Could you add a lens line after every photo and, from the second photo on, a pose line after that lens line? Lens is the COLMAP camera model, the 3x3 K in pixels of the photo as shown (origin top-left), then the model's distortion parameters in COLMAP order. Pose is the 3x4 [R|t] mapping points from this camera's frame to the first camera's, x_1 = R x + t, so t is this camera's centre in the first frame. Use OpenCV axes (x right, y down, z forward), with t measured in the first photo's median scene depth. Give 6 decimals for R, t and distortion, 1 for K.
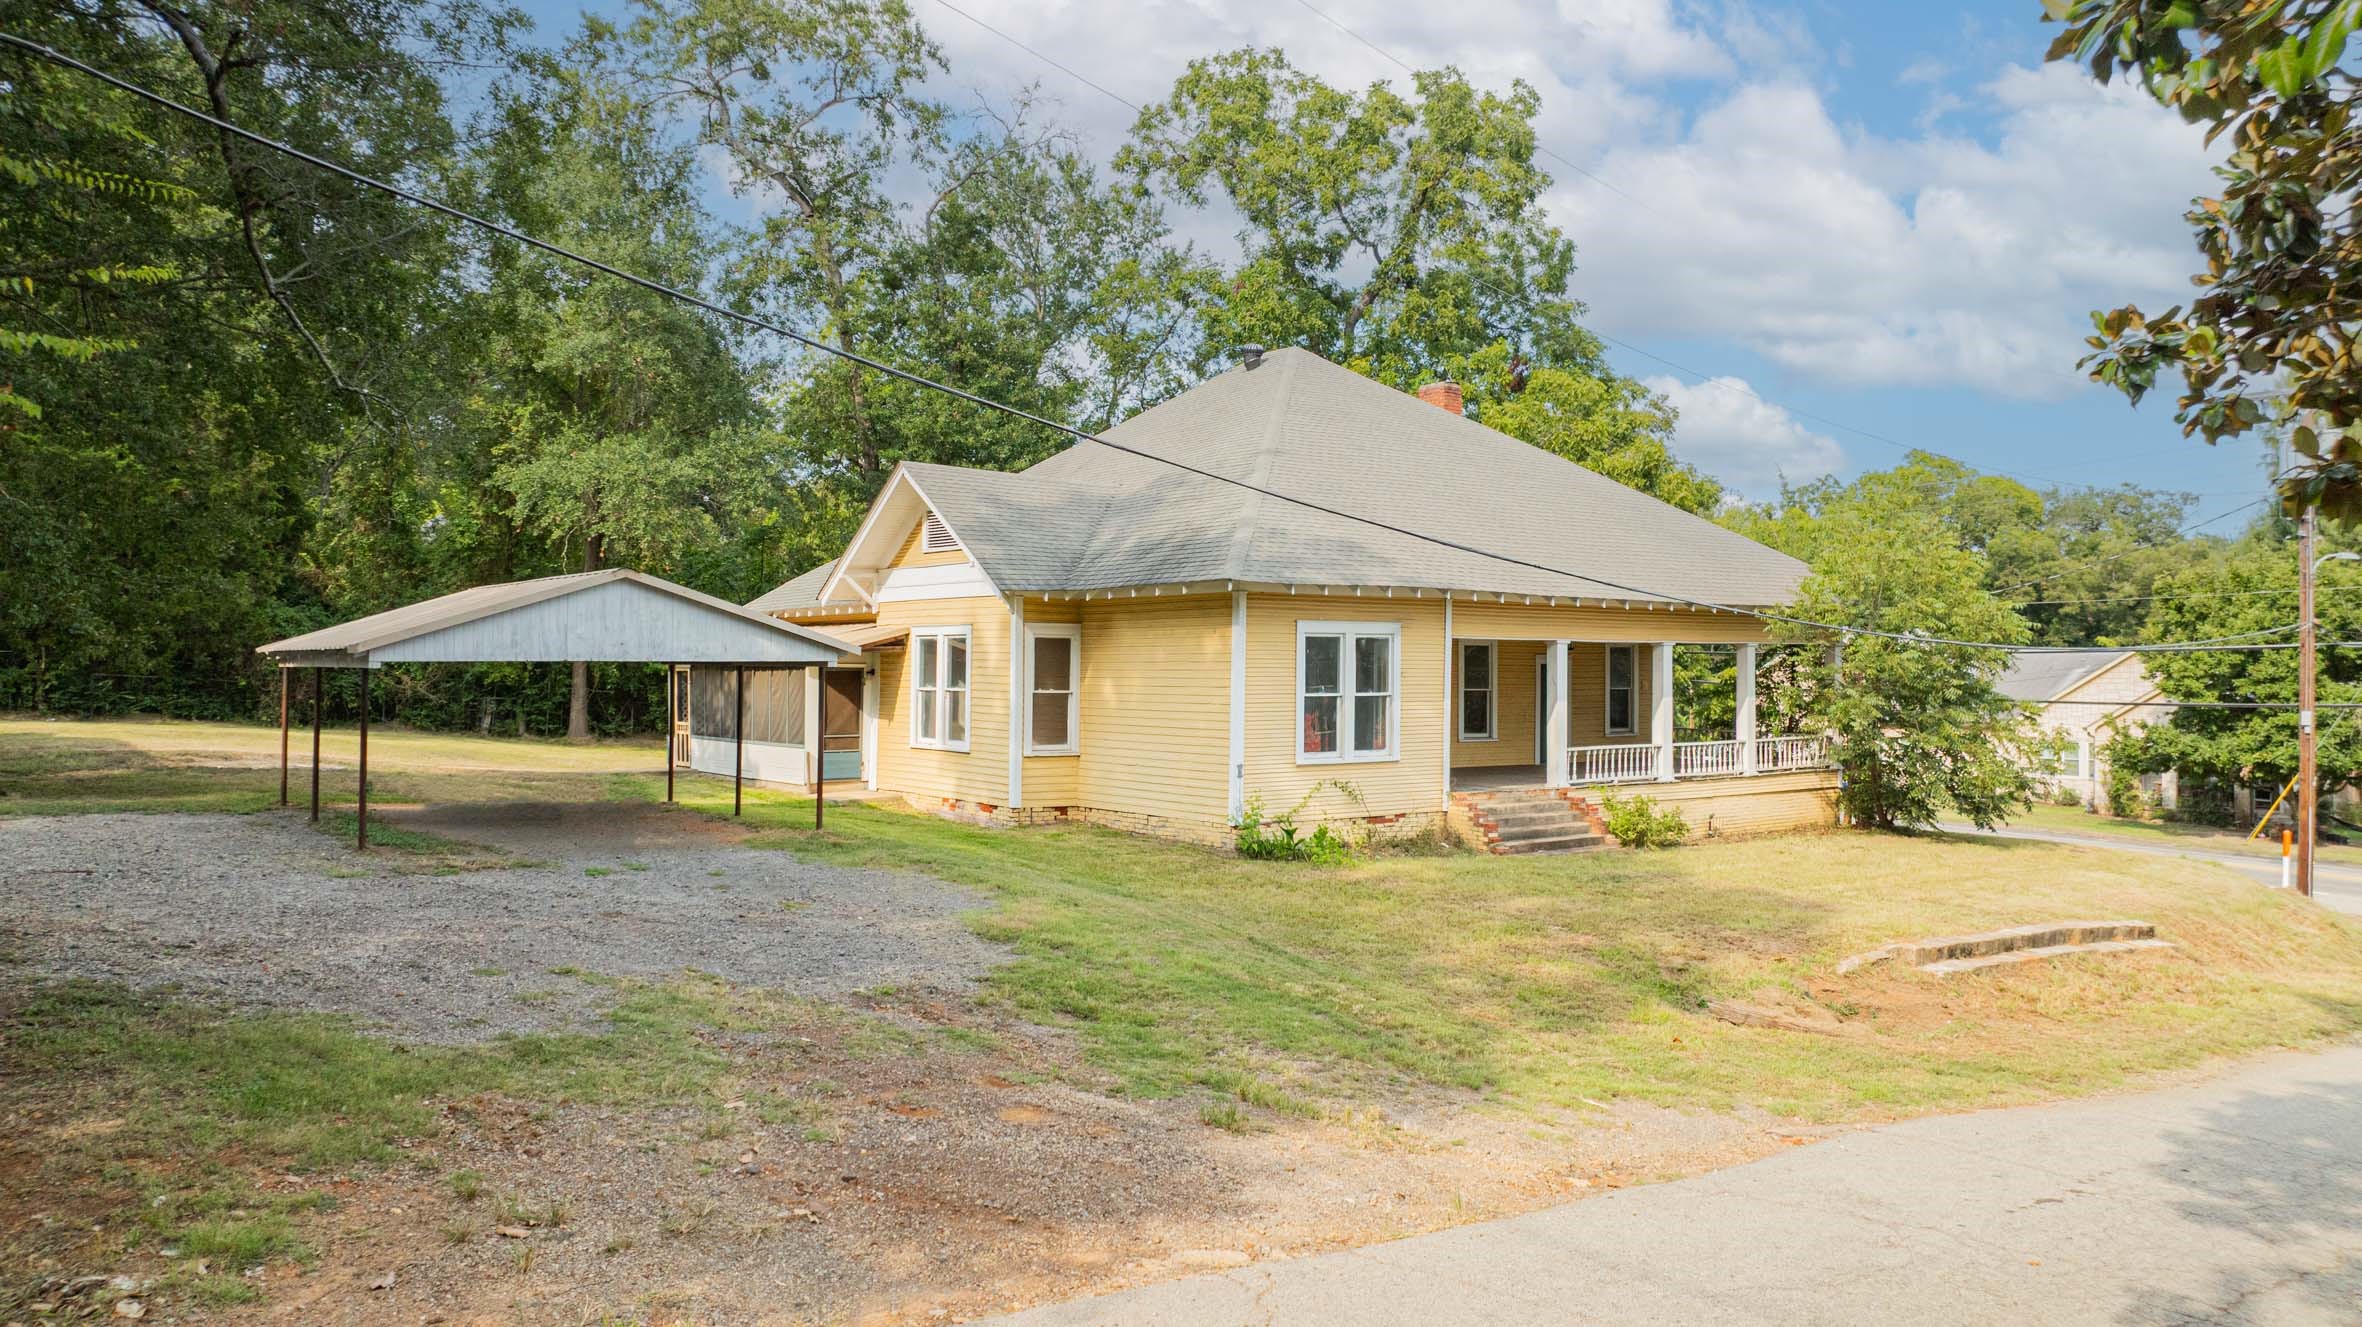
lens RADIAL K [[1634.3, 0, 1167.9], [0, 1634.3, 657.2], [0, 0, 1]] dist [-0.028102, 0.000994]
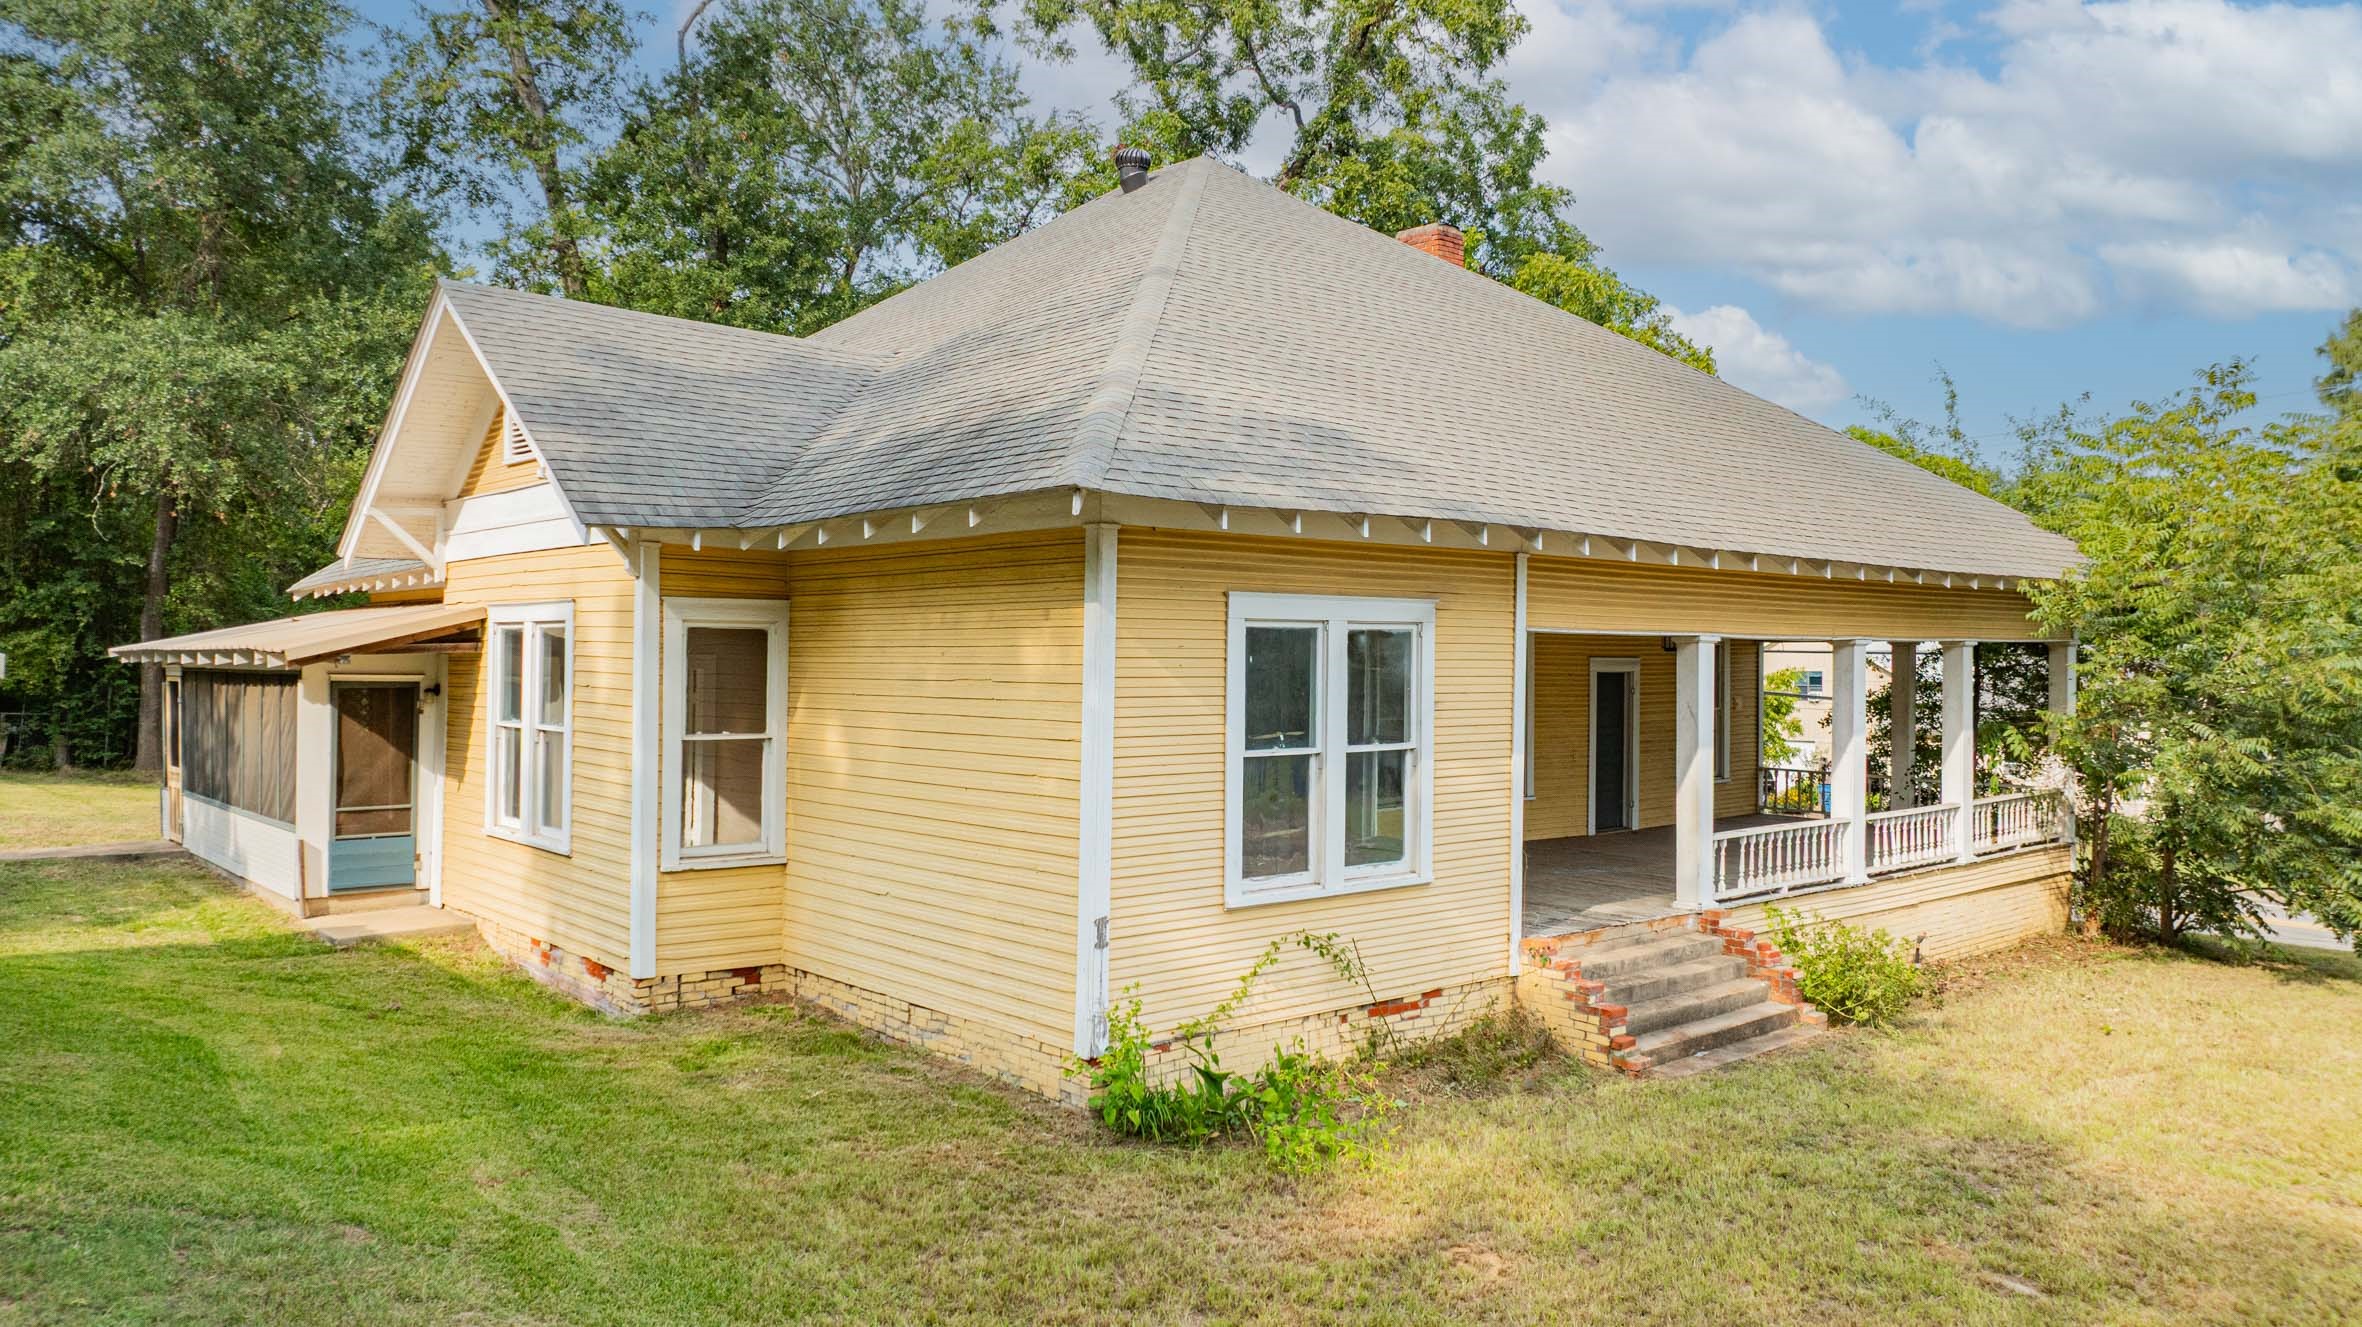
lens RADIAL K [[1634.3, 0, 1167.9], [0, 1634.3, 657.2], [0, 0, 1]] dist [-0.028102, 0.000994]
pose [[0.997328, 0.001494, 0.073040, 0.026245], [-0.002034, 0.999971, 0.007315, -0.006917], [-0.073027, -0.007444, 0.997302, 0.493931]]
